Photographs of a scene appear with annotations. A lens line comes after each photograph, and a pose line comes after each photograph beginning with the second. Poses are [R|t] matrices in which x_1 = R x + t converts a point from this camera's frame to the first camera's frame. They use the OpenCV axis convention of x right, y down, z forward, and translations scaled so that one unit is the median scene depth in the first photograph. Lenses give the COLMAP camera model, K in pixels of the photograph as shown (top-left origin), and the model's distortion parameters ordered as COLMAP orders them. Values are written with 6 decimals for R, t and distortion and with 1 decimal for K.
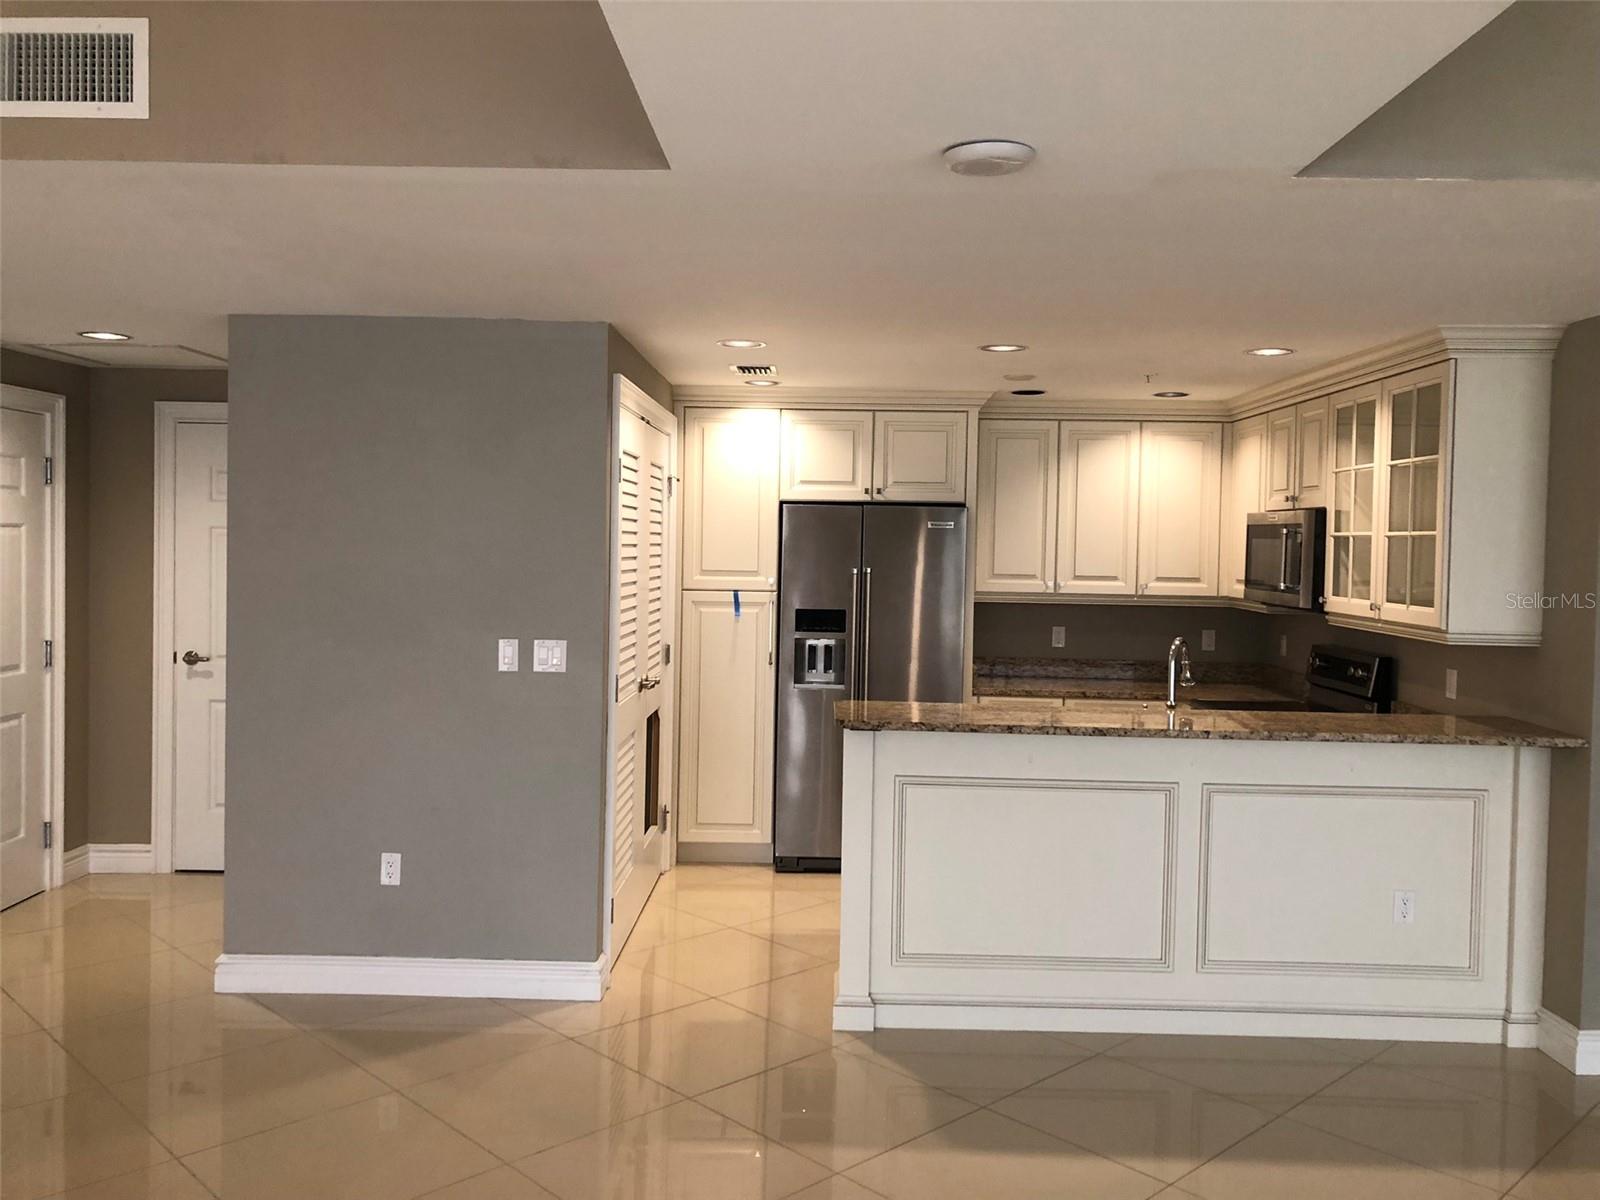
lens RADIAL K [[1309.3, 0, 794.1], [0, 1309.3, 583.7], [0, 0, 1]] dist [0.043898, -0.041108]
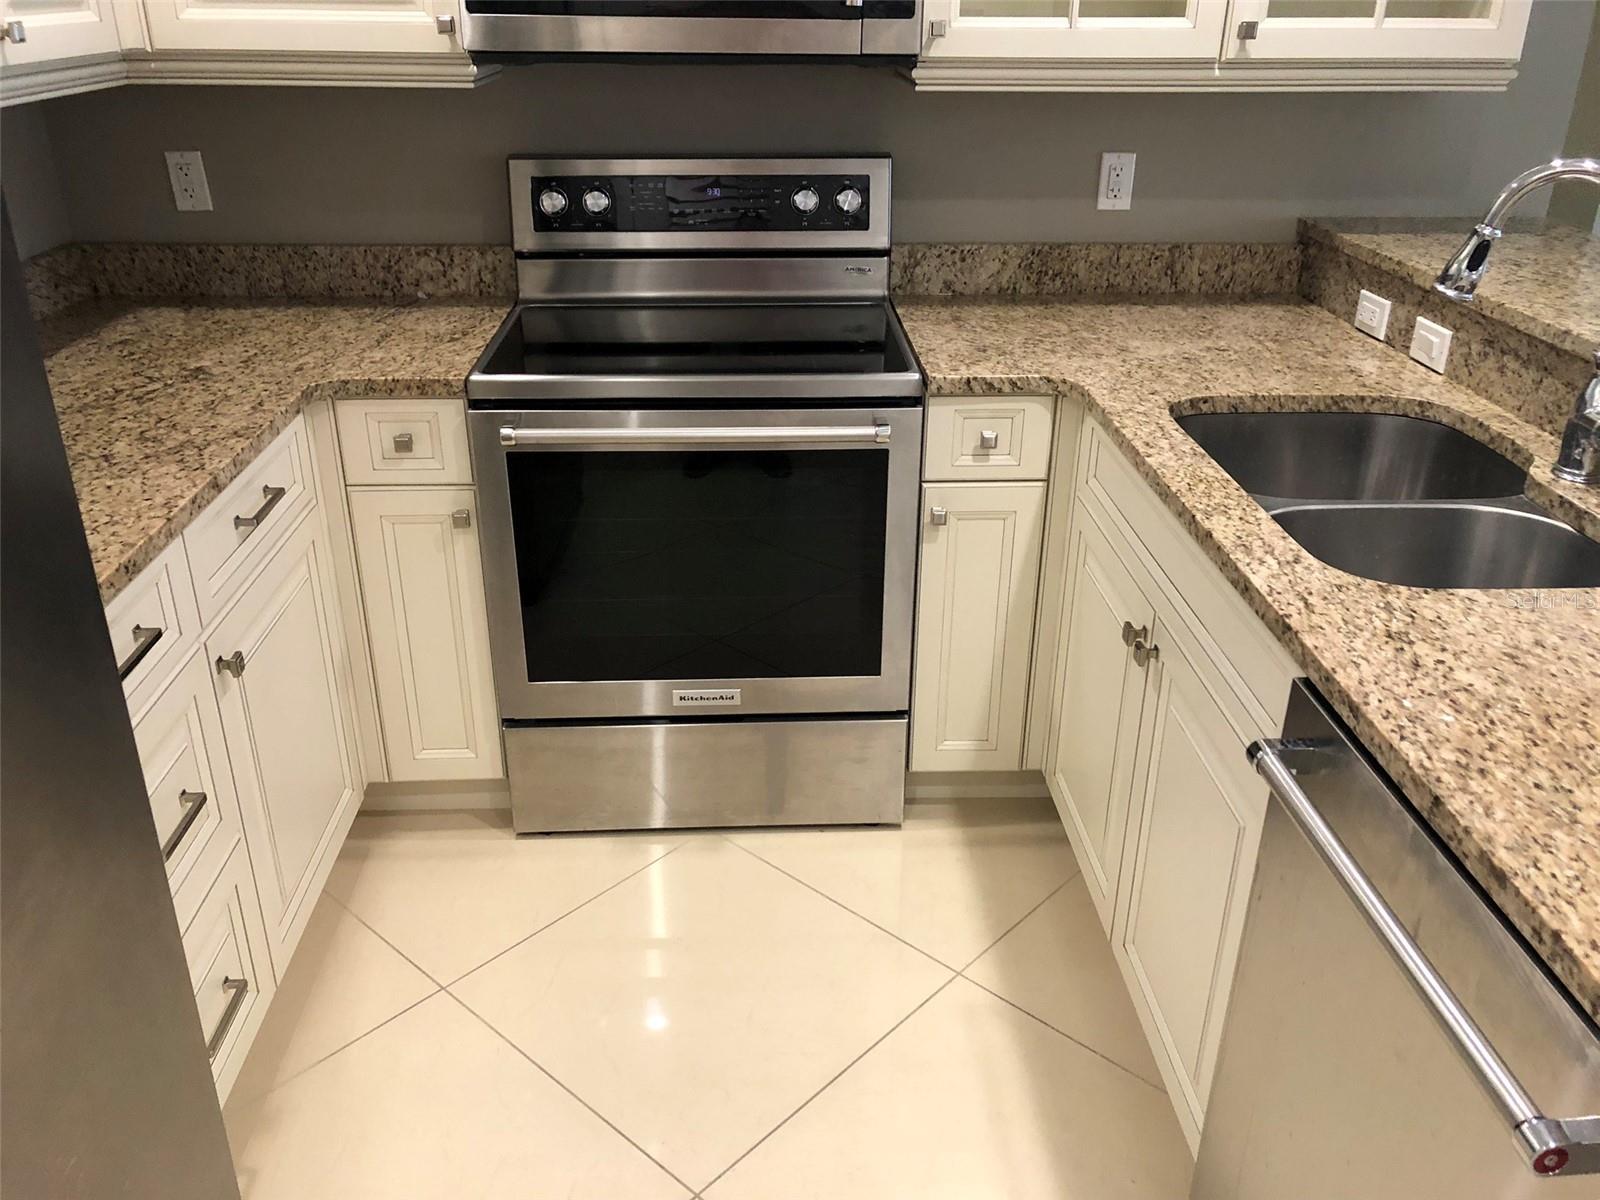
lens RADIAL K [[1309.3, 0, 788.9], [0, 1309.3, 600.0], [0, 0, 1]] dist [0.043898, -0.041108]
pose [[-0.074997, -0.441688, 0.894029, -0.047374], [0.026905, 0.895331, 0.444588, -0.014053], [-0.996821, 0.057397, -0.055264, 1.244032]]
